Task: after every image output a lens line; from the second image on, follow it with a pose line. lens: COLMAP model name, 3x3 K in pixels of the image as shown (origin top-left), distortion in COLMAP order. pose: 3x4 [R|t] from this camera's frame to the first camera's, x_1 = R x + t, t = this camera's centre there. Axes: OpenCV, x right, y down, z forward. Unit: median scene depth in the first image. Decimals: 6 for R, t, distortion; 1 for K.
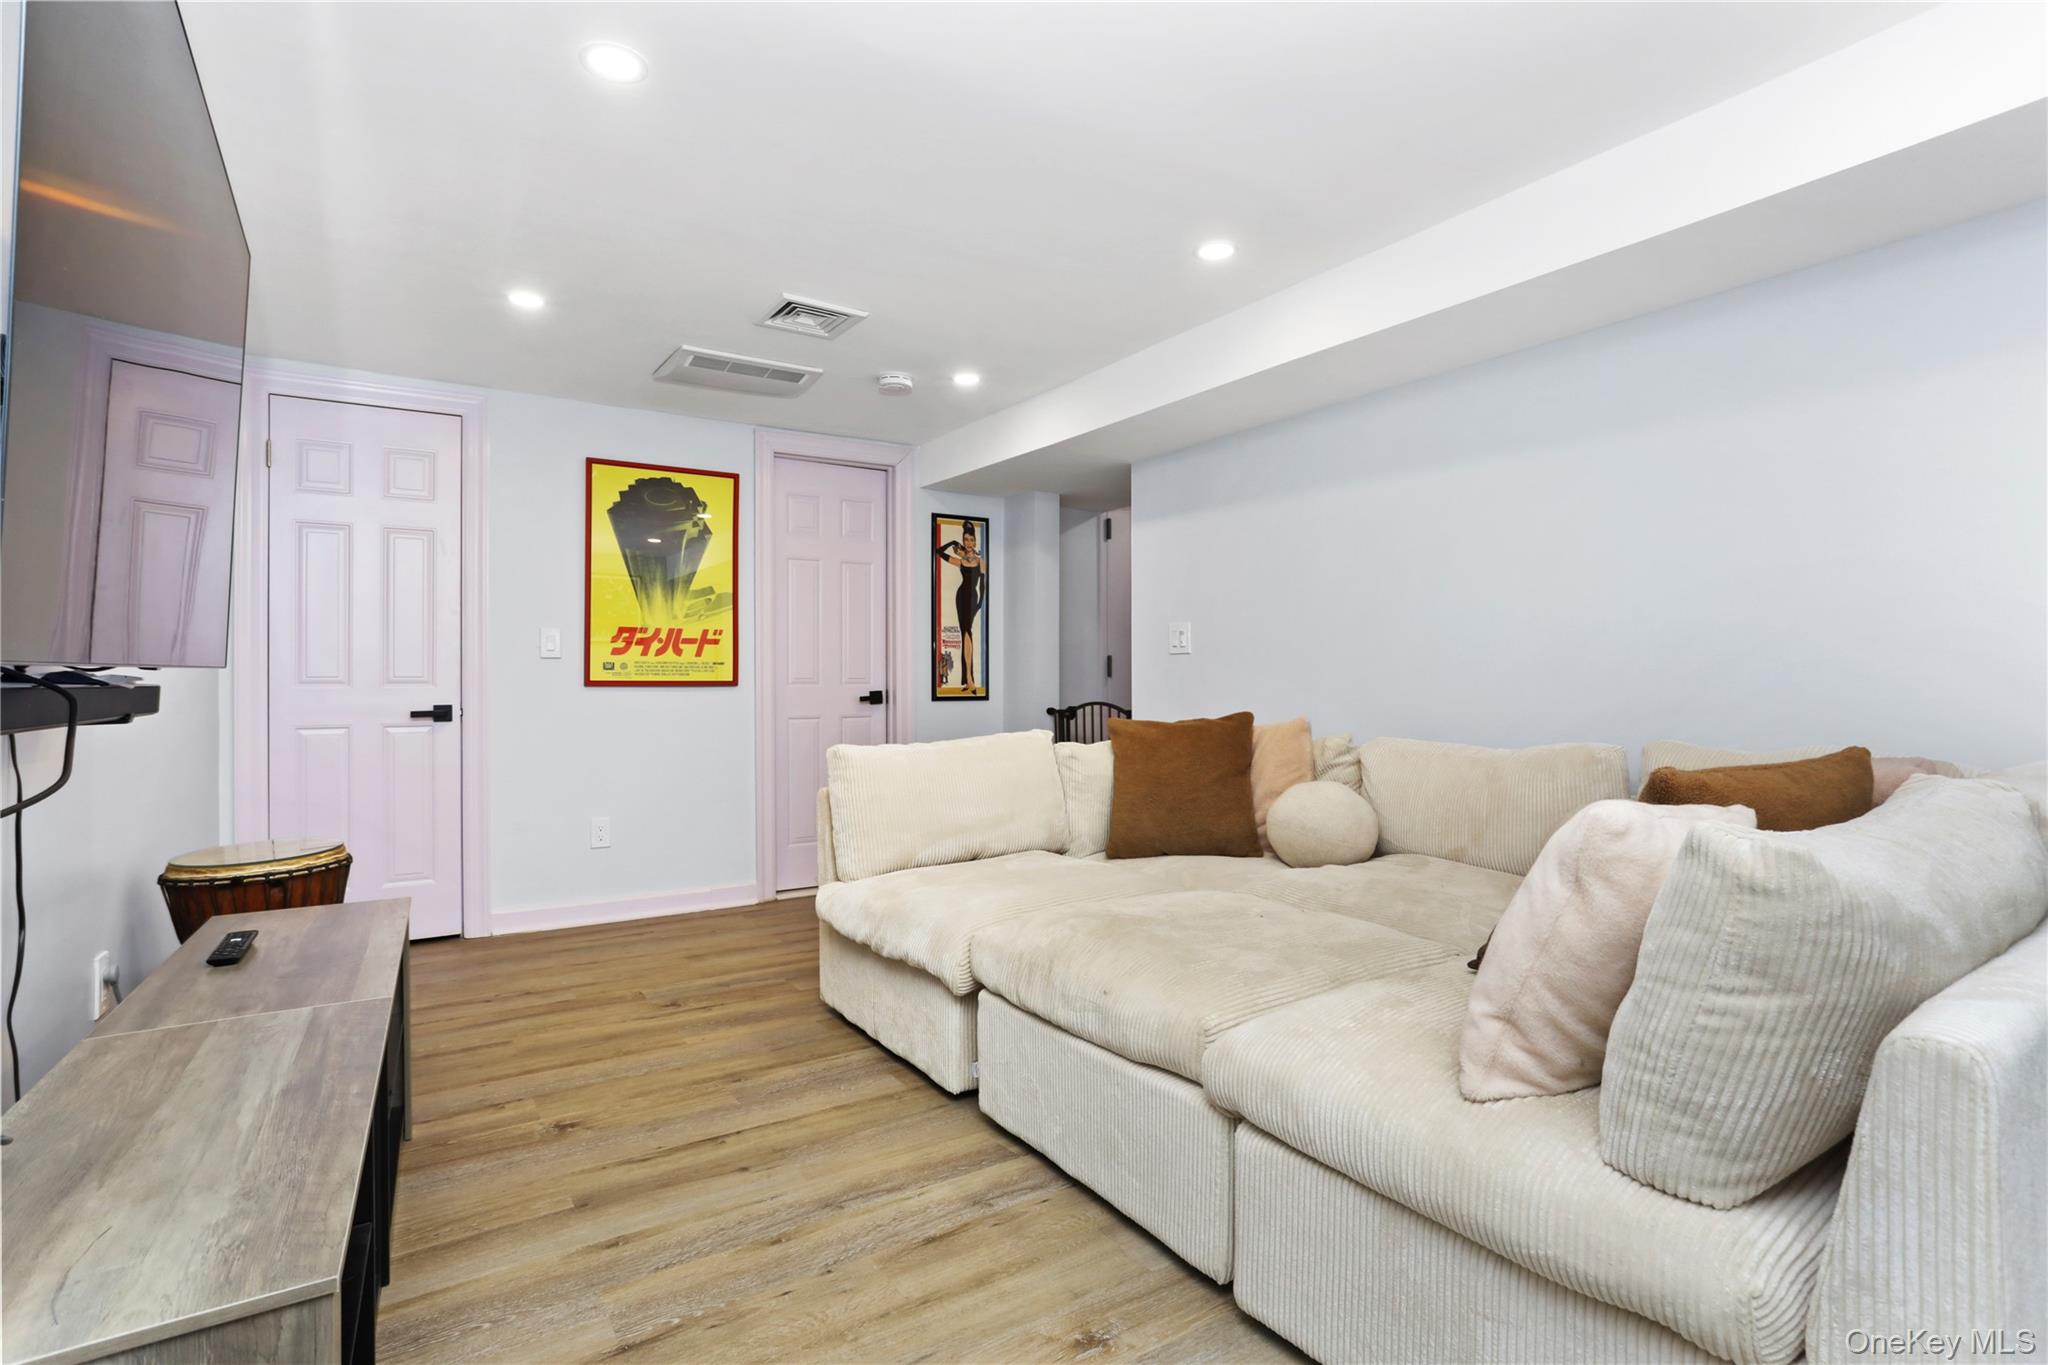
lens RADIAL K [[991.2, 0, 1034.6], [0, 991.2, 683.5], [0, 0, 1]] dist [-0.033240, 0.017693]
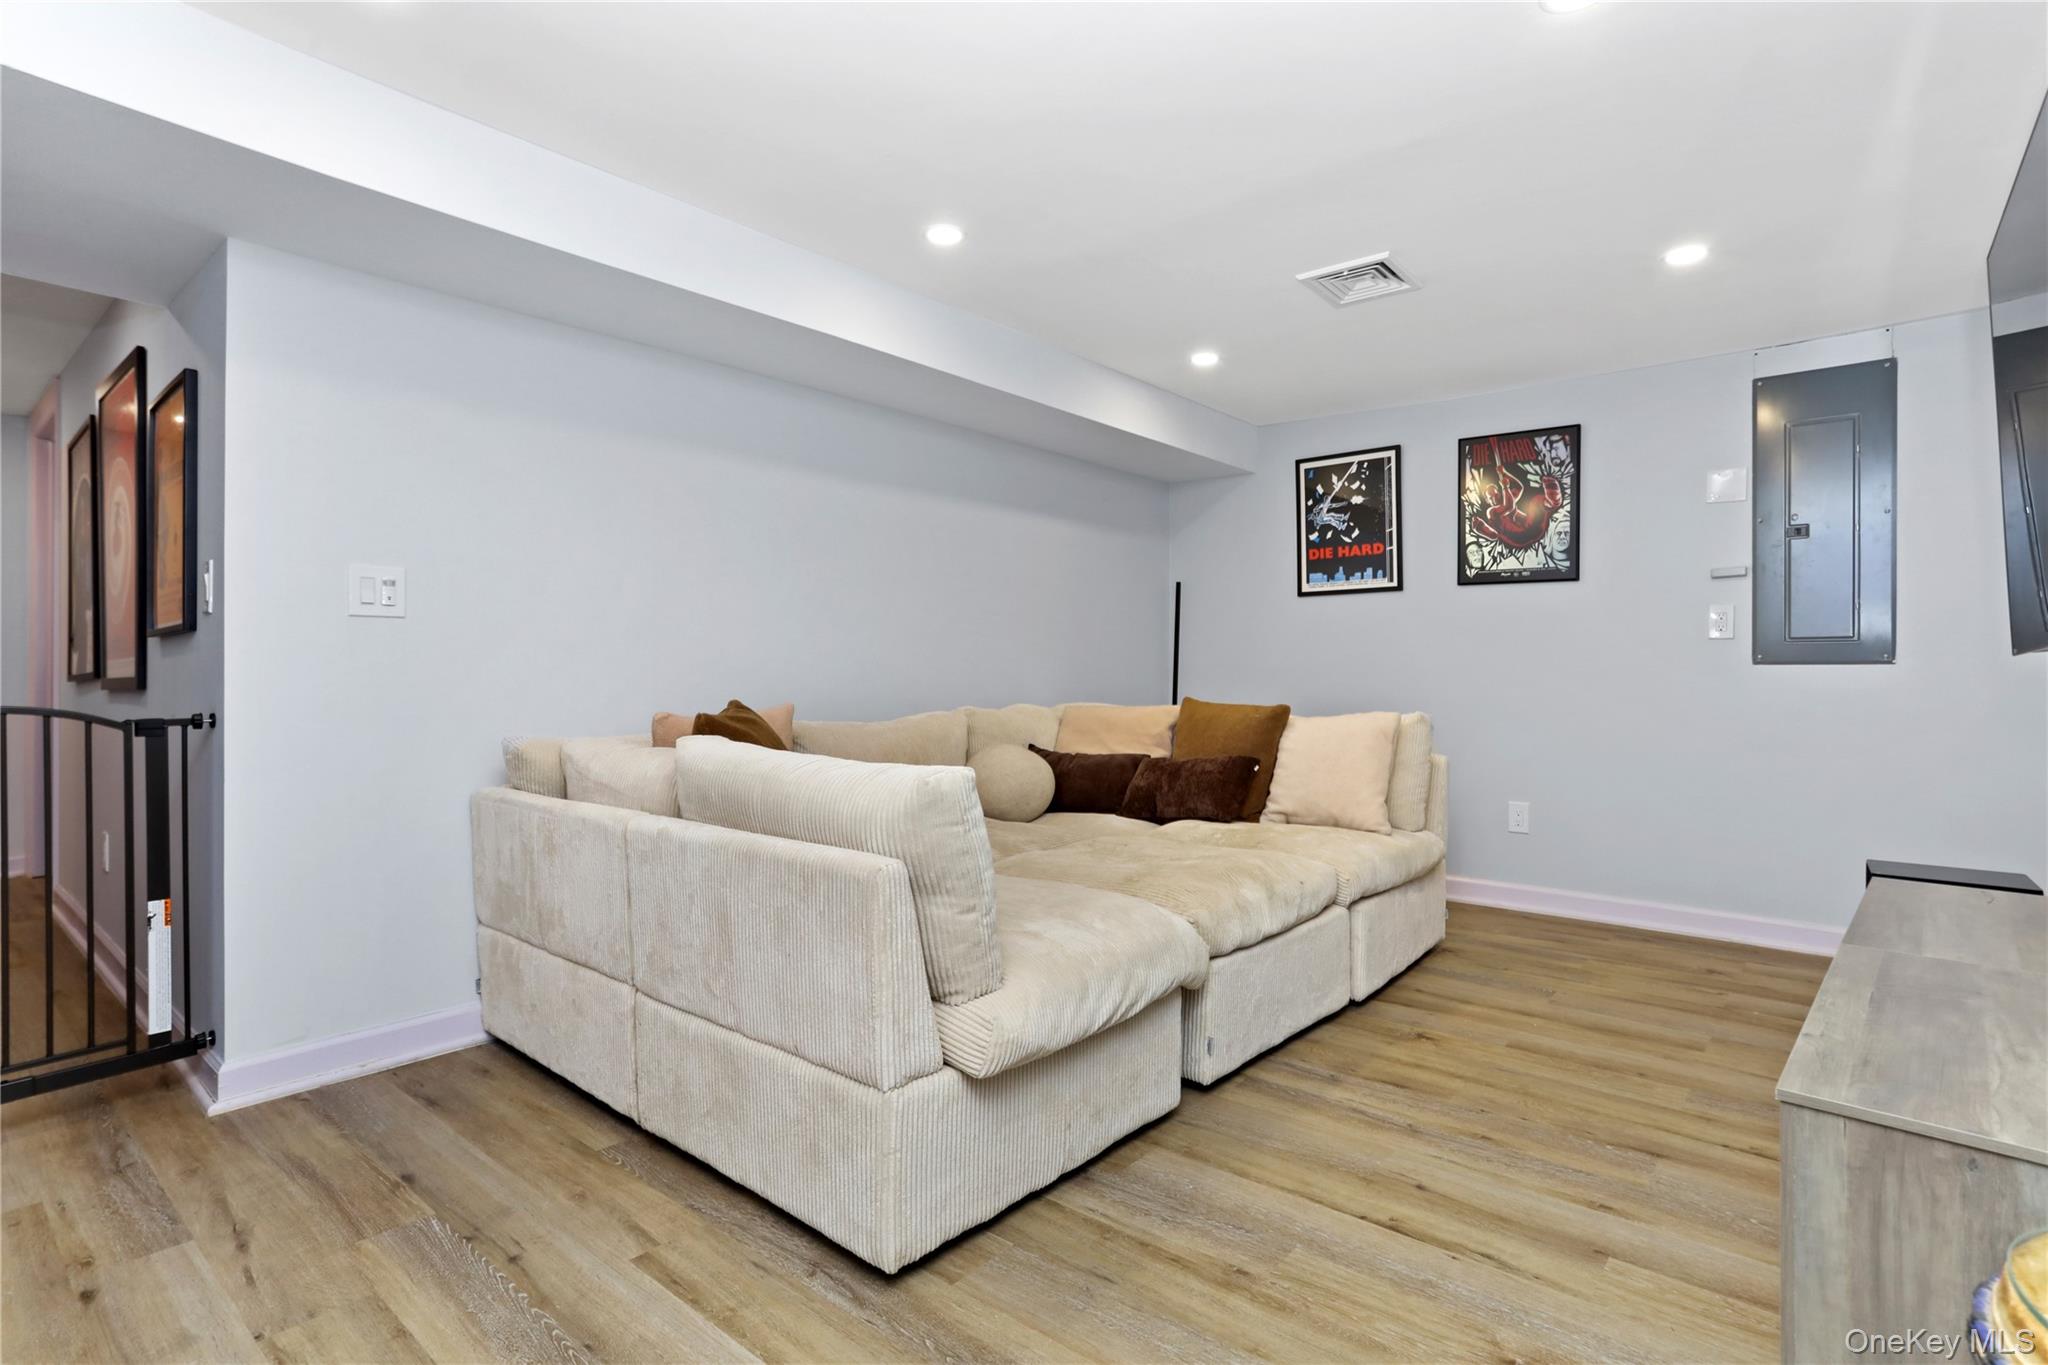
lens RADIAL K [[991.2, 0, 1027.0], [0, 991.2, 678.6], [0, 0, 1]] dist [-0.033240, 0.017693]
pose [[-0.273330, 0.007974, 0.961887, -1.066037], [-0.001491, 0.999961, -0.008713, 0.029775], [-0.961919, -0.003816, -0.273307, 1.587531]]
